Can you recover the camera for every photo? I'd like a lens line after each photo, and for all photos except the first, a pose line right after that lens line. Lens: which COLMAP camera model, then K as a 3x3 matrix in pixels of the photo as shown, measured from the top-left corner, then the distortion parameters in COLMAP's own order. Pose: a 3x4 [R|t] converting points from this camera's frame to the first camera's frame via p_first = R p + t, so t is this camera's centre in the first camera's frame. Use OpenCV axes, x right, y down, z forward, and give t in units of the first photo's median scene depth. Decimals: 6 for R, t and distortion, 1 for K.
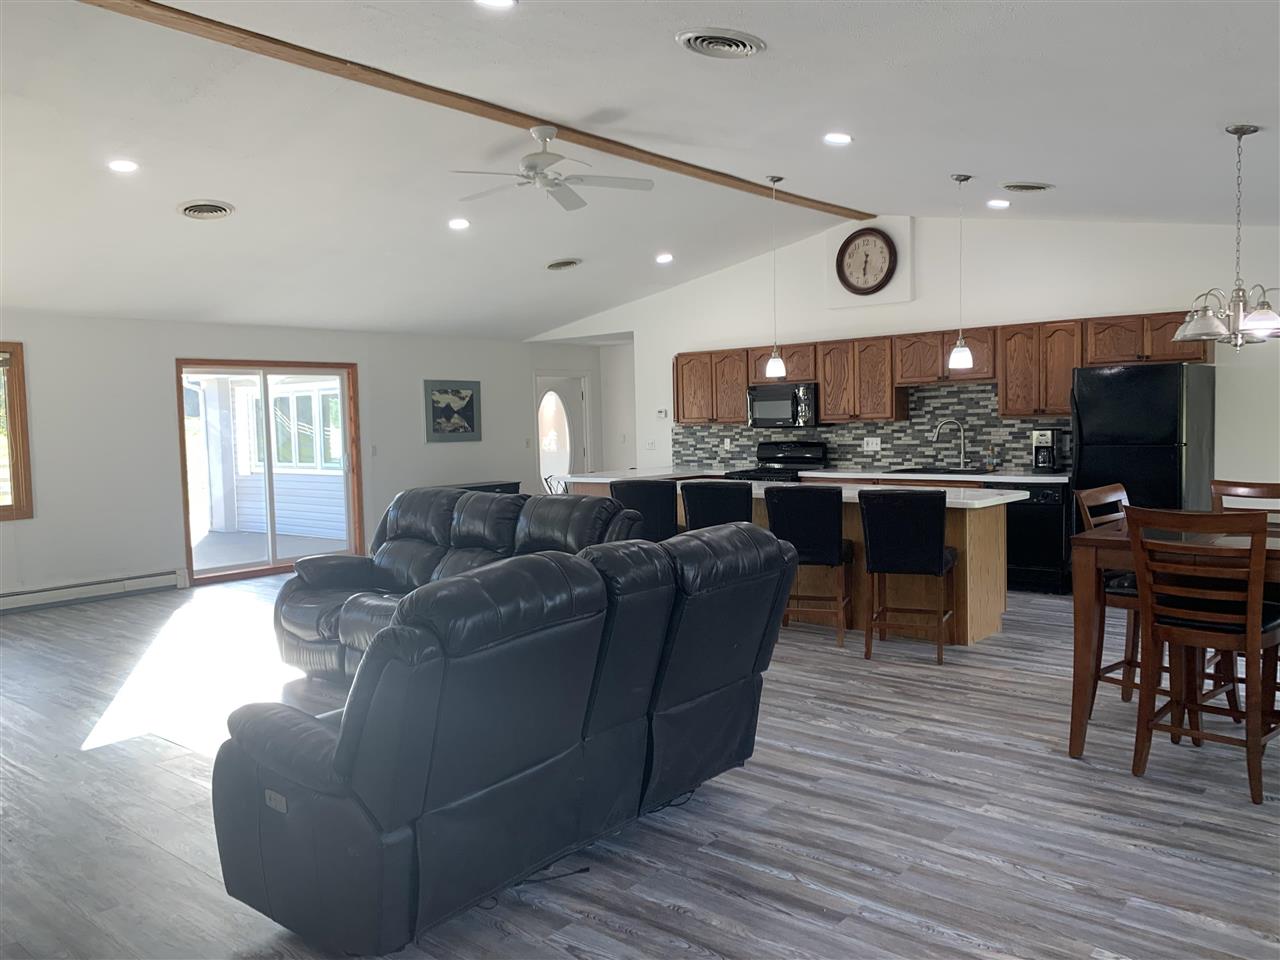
lens RADIAL K [[932.9, 0, 640.0], [0, 932.9, 480.0], [0, 0, 1]] dist [0.001240, 0.000000]
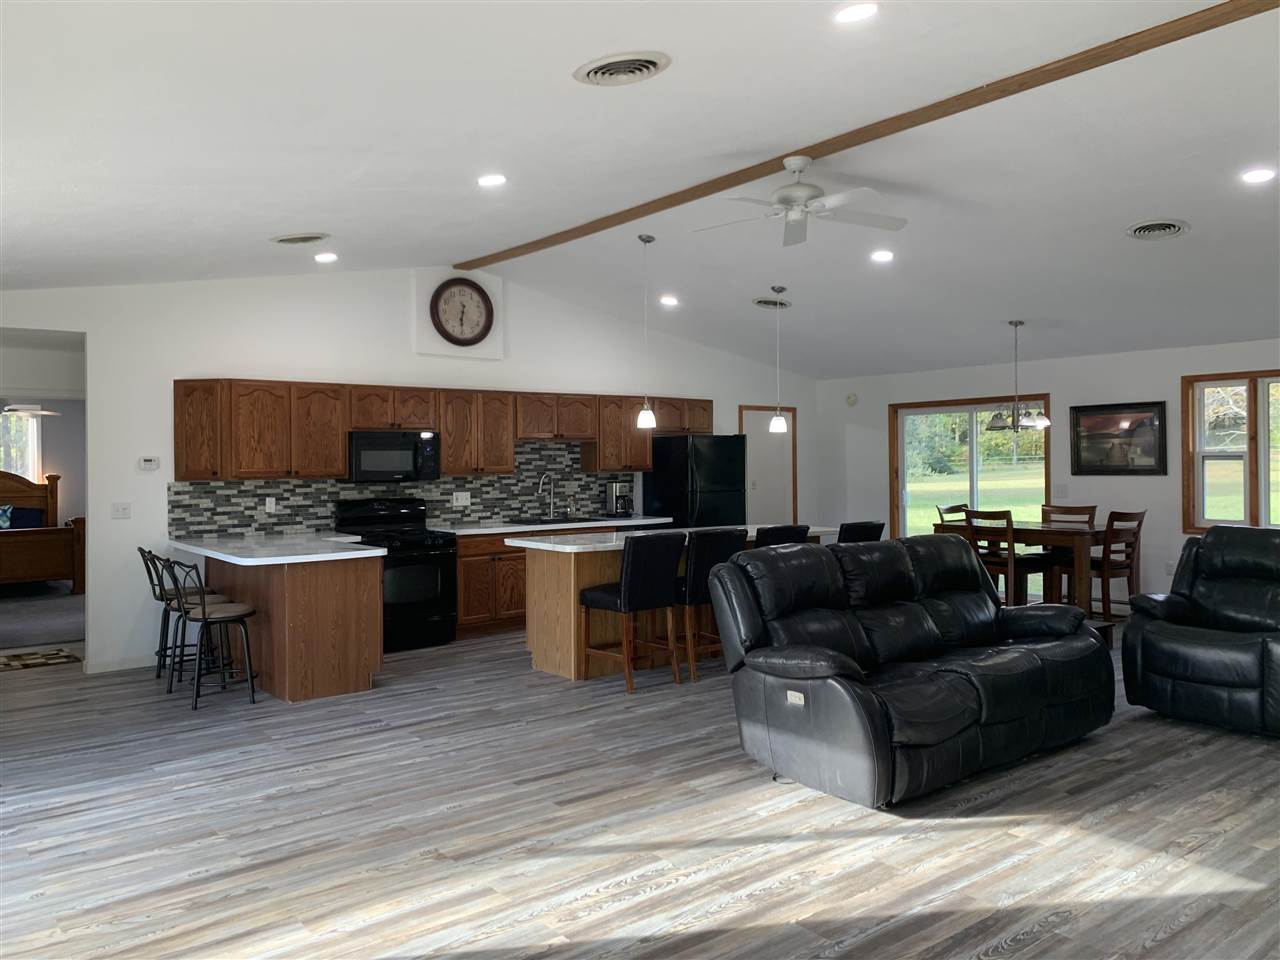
lens RADIAL K [[973.2, 0, 640.0], [0, 973.2, 480.0], [0, 0, 1]] dist [0.000730, 0.000250]
pose [[0.167657, 0.010528, 0.985789, -0.727931], [0.072646, 0.997092, -0.023003, -0.021760], [-0.983165, 0.075470, 0.166405, 0.659974]]
